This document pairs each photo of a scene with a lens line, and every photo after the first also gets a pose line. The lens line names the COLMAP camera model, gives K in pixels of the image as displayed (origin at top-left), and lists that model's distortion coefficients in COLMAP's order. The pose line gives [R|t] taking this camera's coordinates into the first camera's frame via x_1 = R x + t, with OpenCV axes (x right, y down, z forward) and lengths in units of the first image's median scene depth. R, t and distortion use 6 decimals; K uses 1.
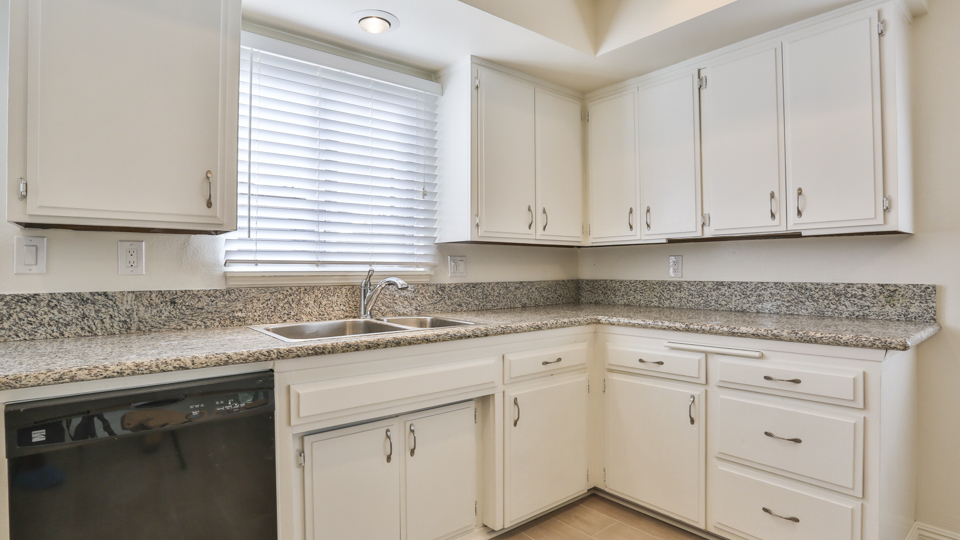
lens RADIAL K [[495.5, 0, 480.0], [0, 495.5, 270.0], [0, 0, 1]] dist [-0.085155, 0.041307]
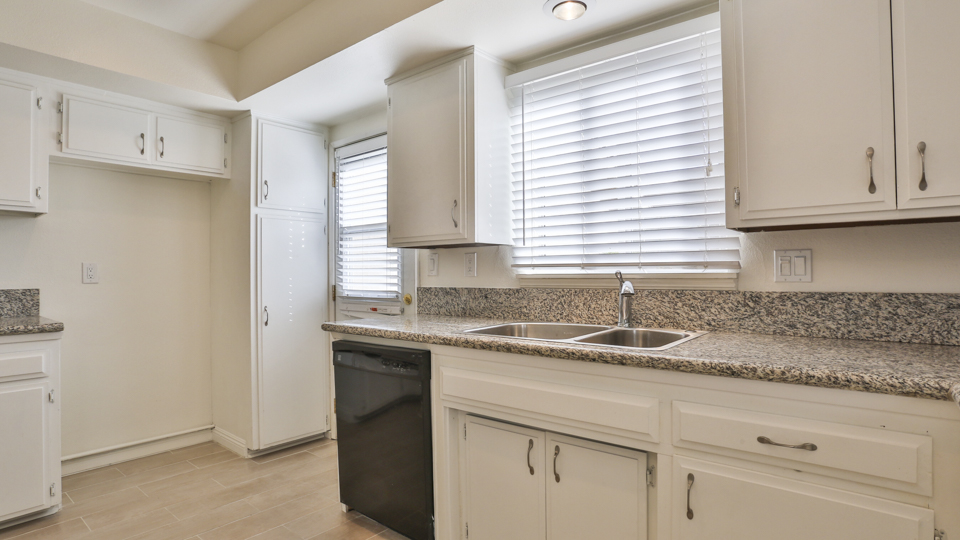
lens RADIAL K [[495.5, 0, 480.0], [0, 495.5, 270.0], [0, 0, 1]] dist [-0.085155, 0.041307]
pose [[0.197099, -0.005401, -0.980369, 0.595292], [0.007475, 0.999964, -0.004006, -0.002888], [0.980355, -0.006539, 0.197132, 0.578461]]
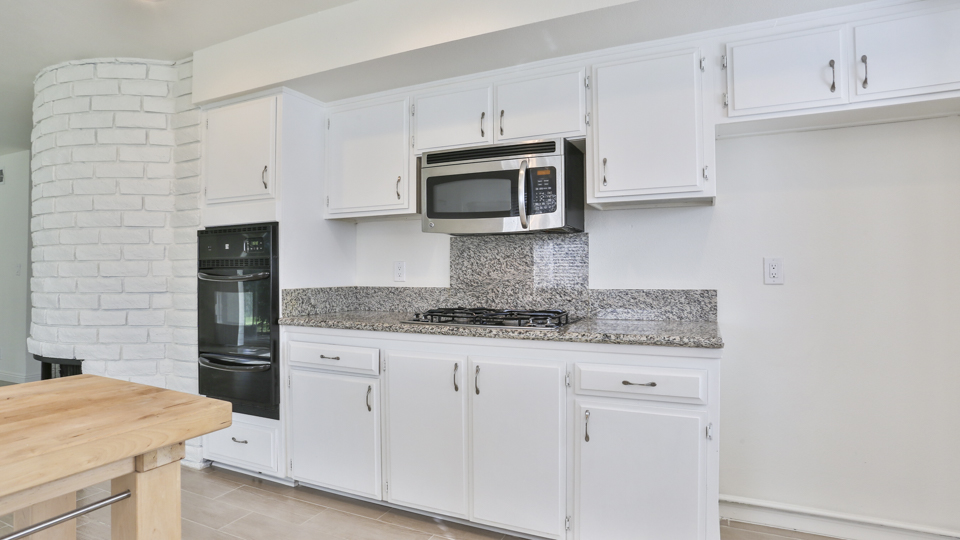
lens RADIAL K [[495.5, 0, 480.0], [0, 495.5, 270.0], [0, 0, 1]] dist [-0.085155, 0.041307]
pose [[-0.900321, 0.000325, -0.435226, 0.100473], [0.006688, 0.999892, -0.013087, -0.000507], [0.435175, -0.014693, -0.900226, 0.432377]]
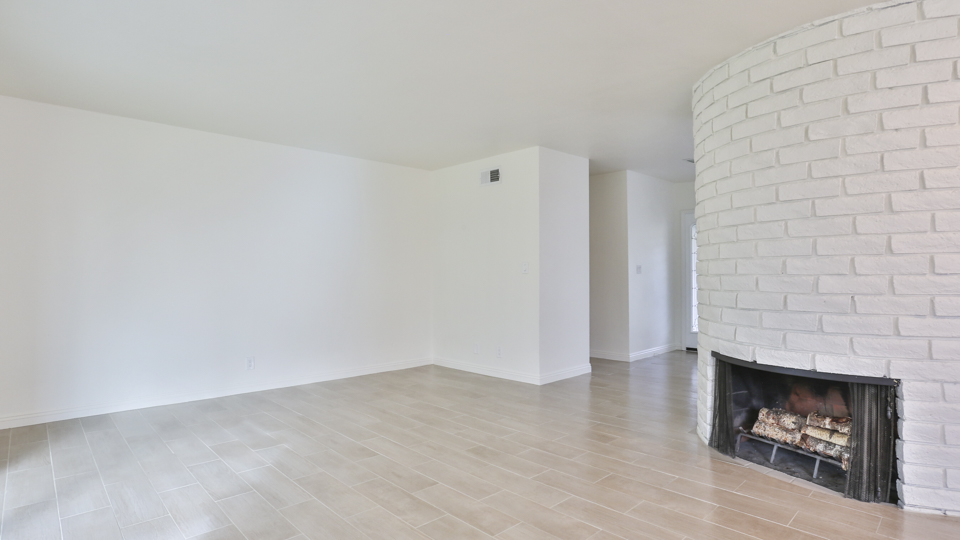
lens RADIAL K [[495.5, 0, 480.0], [0, 495.5, 270.0], [0, 0, 1]] dist [-0.085155, 0.041307]
pose [[-0.997190, 0.010880, -0.074114, 1.491731], [0.011612, 0.999888, -0.009452, -0.016494], [0.074003, -0.010286, -0.997205, -0.251632]]
